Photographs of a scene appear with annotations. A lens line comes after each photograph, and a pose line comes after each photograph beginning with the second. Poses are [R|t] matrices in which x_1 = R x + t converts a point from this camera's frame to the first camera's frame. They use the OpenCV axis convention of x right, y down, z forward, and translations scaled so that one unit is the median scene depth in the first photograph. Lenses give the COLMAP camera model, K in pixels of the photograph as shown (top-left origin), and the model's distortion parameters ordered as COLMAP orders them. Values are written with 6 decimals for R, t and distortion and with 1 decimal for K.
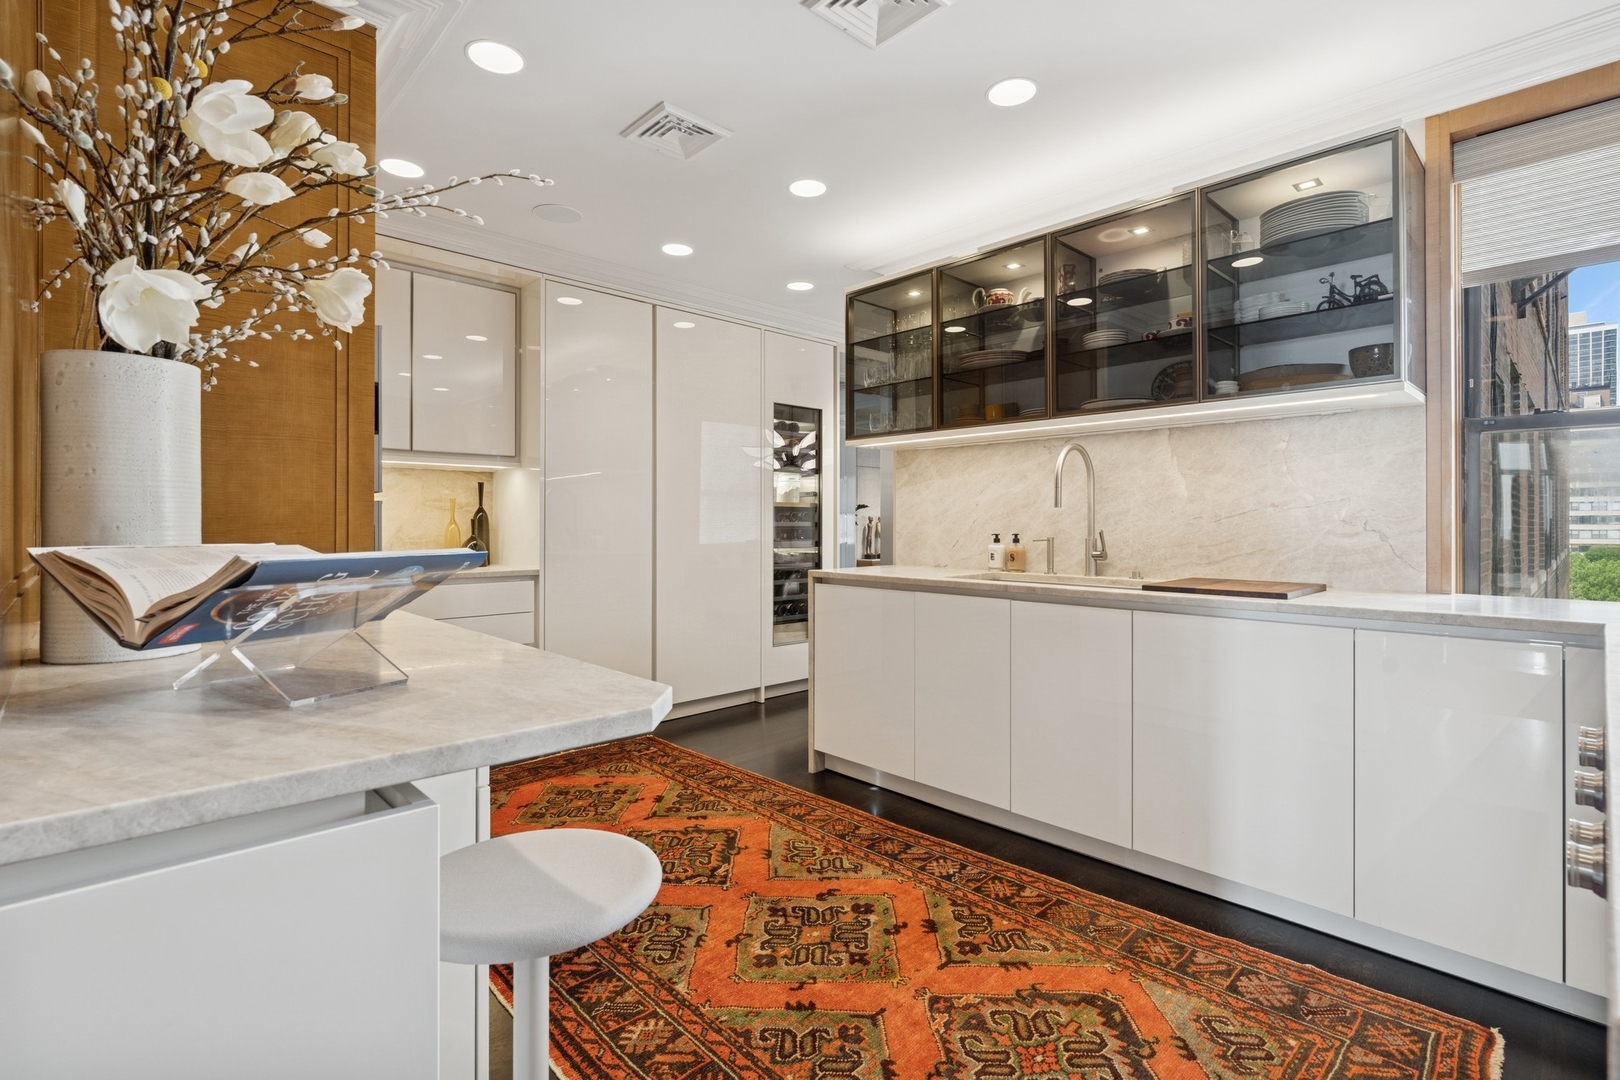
lens RADIAL K [[740.0, 0, 805.7], [0, 740.0, 529.9], [0, 0, 1]] dist [-0.000280, 0.000151]
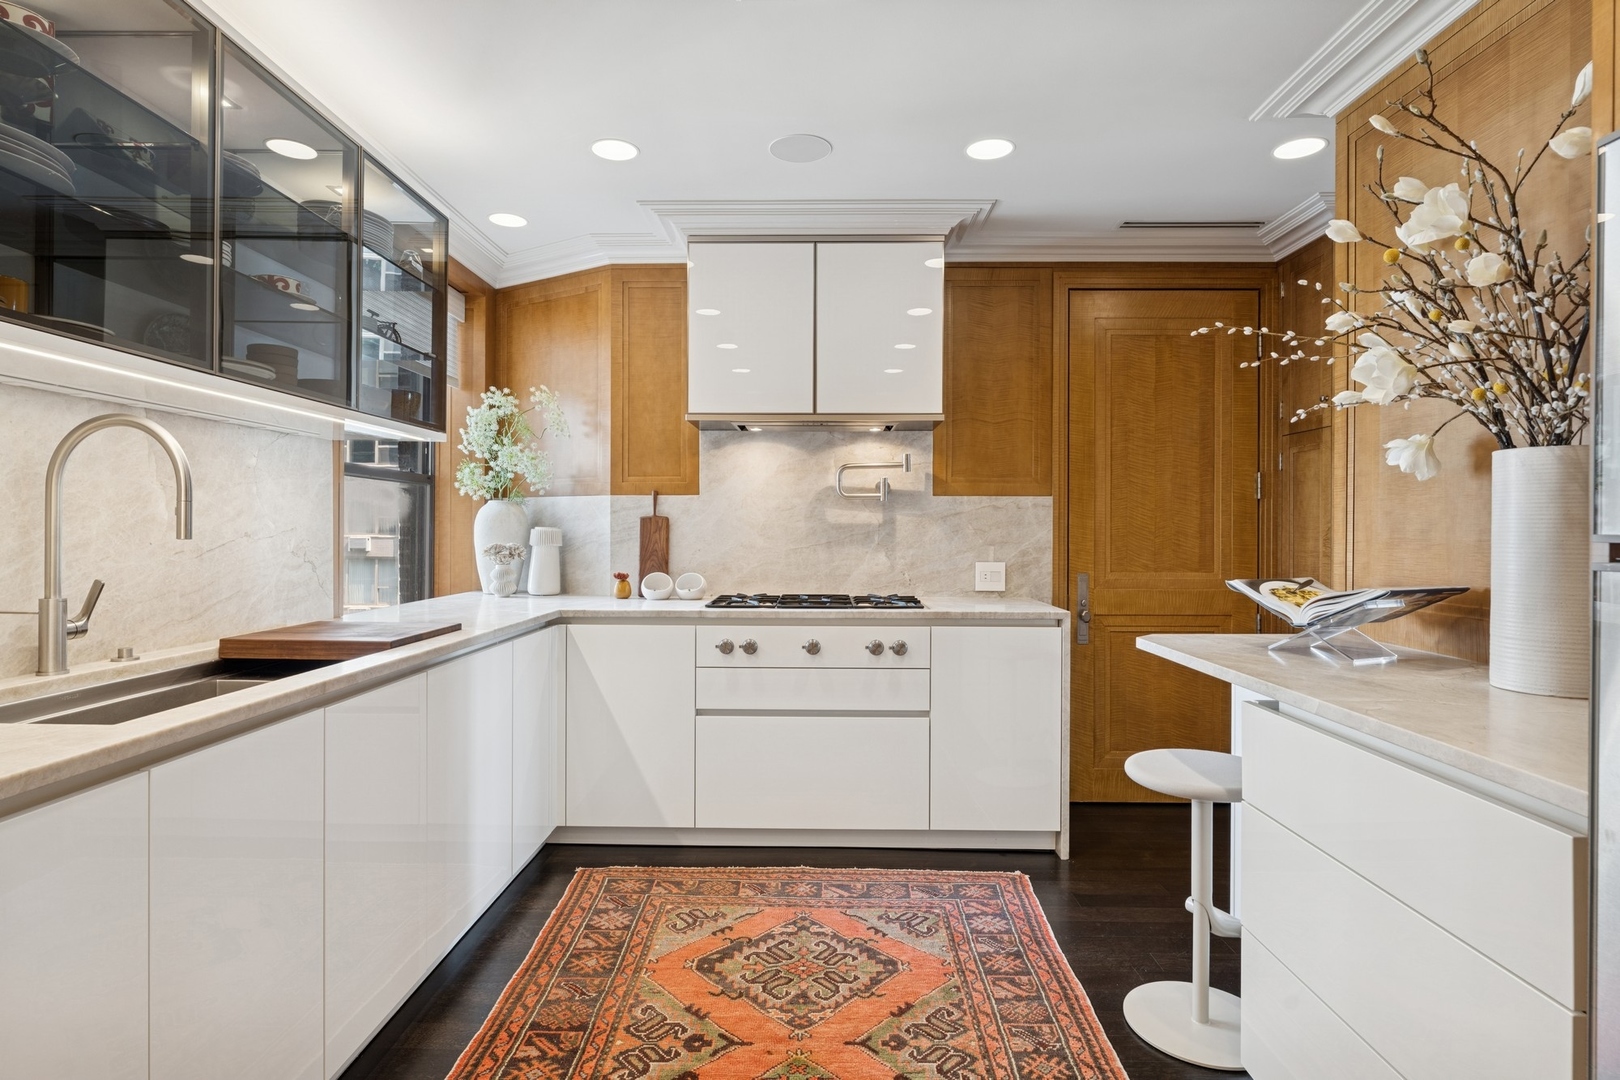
lens RADIAL K [[855.9, 0, 806.4], [0, 855.9, 532.3], [0, 0, 1]] dist [-0.000945, -0.000085]
pose [[-0.713654, -0.006722, 0.700466, -0.486482], [0.001140, 0.999941, 0.010758, -0.049142], [-0.700497, 0.008476, -0.713605, 1.347826]]
